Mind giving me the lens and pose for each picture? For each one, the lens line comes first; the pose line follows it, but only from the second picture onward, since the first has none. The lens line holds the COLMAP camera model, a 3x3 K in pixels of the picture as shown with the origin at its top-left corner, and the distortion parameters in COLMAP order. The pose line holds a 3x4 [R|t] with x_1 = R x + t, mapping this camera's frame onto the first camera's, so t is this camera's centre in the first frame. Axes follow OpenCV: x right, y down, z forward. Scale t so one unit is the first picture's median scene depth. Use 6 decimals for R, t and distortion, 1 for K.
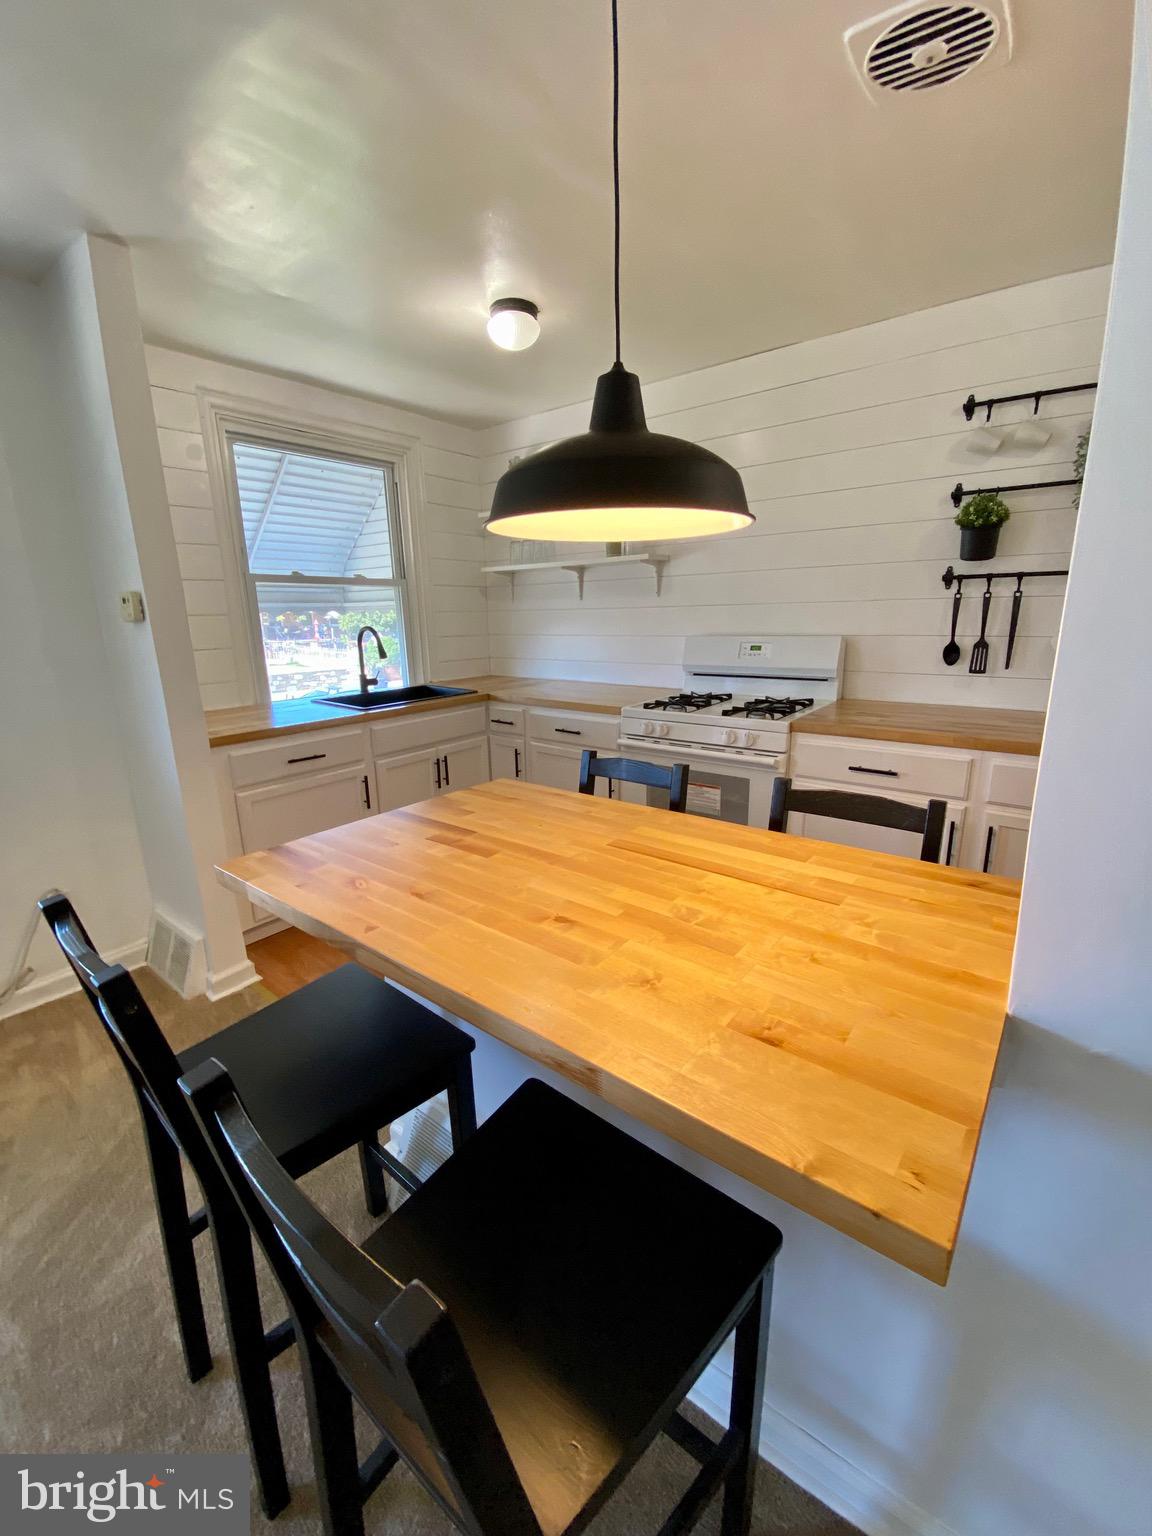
lens RADIAL K [[622.6, 0, 576.0], [0, 622.6, 768.0], [0, 0, 1]] dist [0.061751, -0.050266]
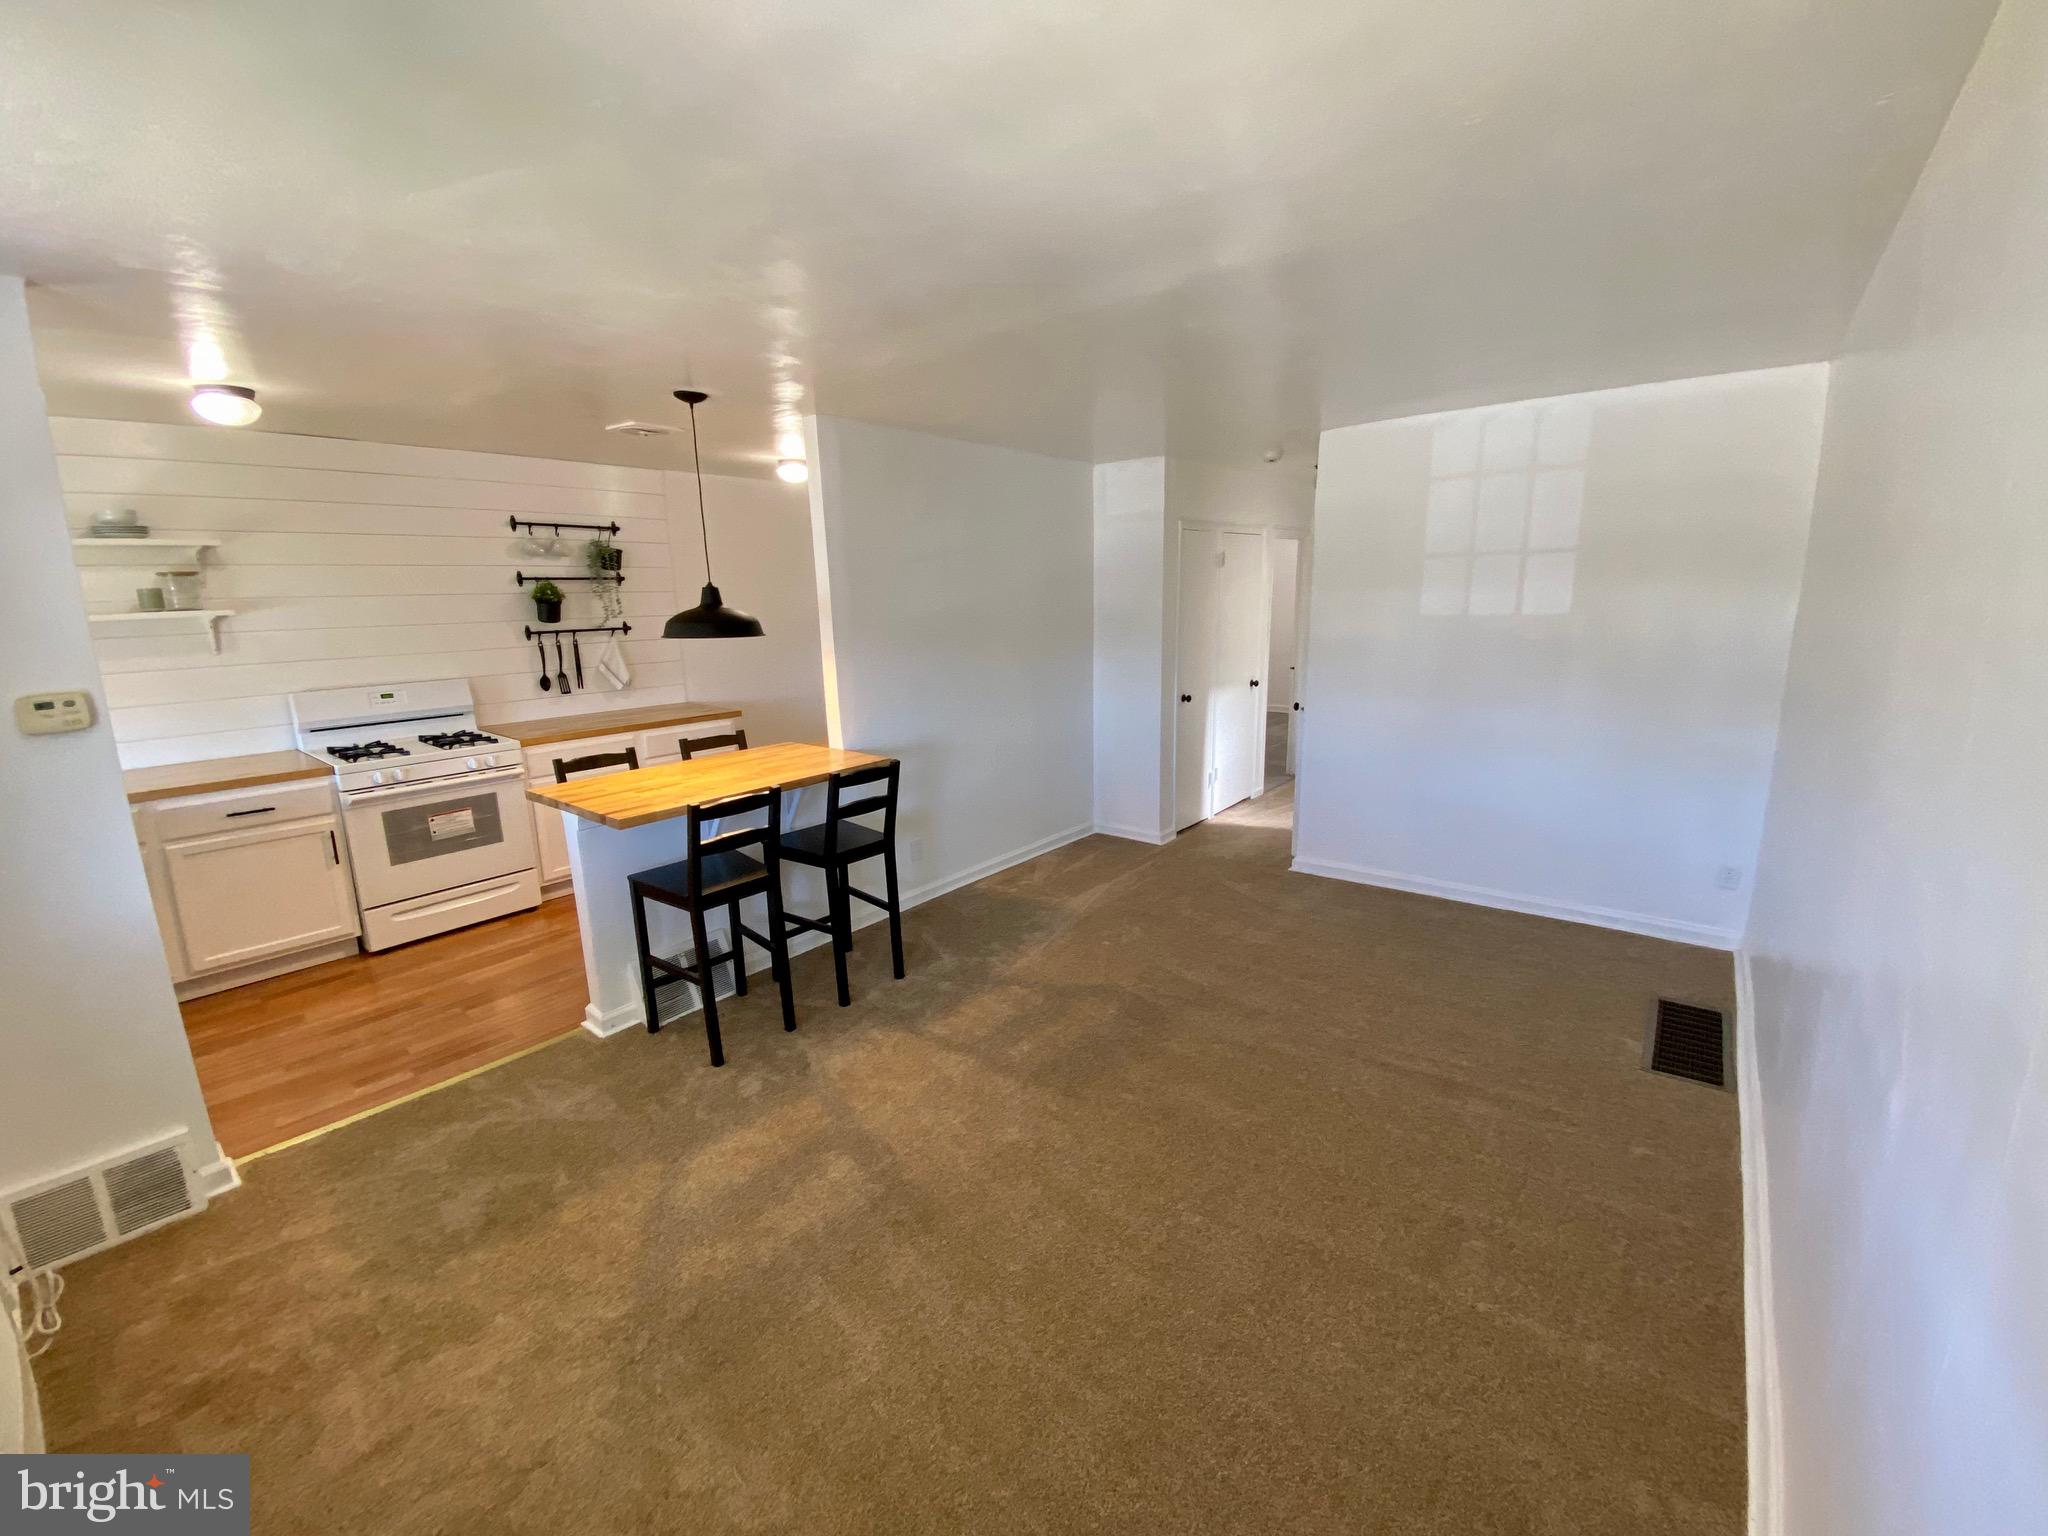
lens RADIAL K [[845.6, 0, 1038.3], [0, 845.6, 767.9], [0, 0, 1]] dist [0.017403, -0.019572]
pose [[0.016871, -0.189548, 0.981726, -1.407881], [0.262989, 0.948135, 0.178543, -0.047459], [-0.964651, 0.255171, 0.065845, -0.184341]]
